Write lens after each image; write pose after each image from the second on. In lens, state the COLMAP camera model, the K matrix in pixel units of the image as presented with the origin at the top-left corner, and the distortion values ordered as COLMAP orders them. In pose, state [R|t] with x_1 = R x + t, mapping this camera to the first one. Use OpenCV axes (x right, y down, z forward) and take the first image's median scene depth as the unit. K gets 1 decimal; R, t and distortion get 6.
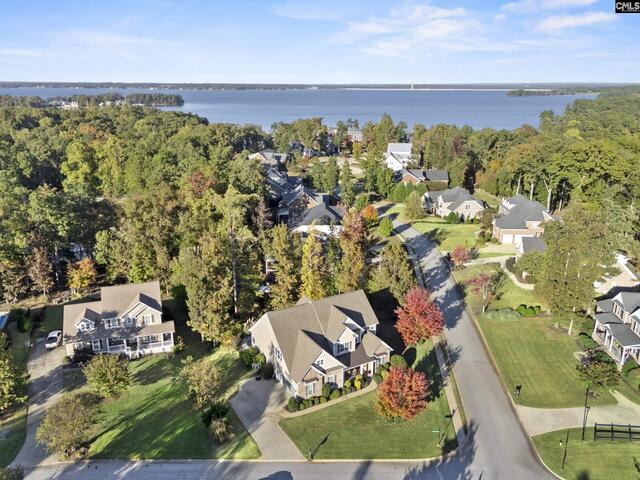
lens RADIAL K [[482.3, 0, 320.0], [0, 482.3, 240.0], [0, 0, 1]] dist [0.042452, -0.006844]
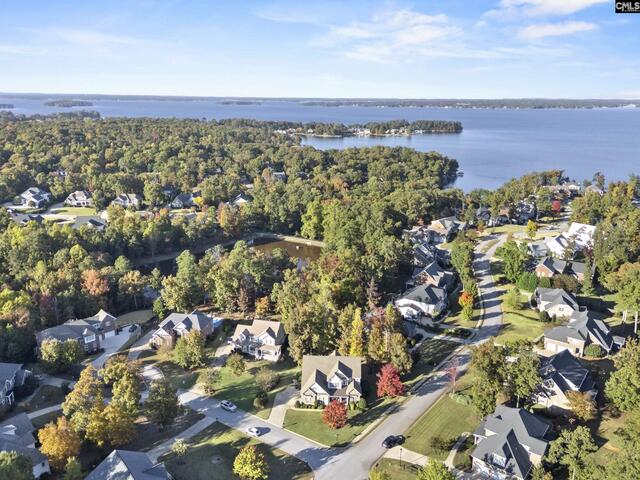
lens RADIAL K [[482.3, 0, 320.0], [0, 482.3, 240.0], [0, 0, 1]] dist [0.042452, -0.006844]
pose [[0.840810, 0.144241, -0.521759, 0.804561], [-0.158996, 0.987138, 0.016675, -0.317431], [0.517454, 0.068937, 0.852930, -0.596144]]
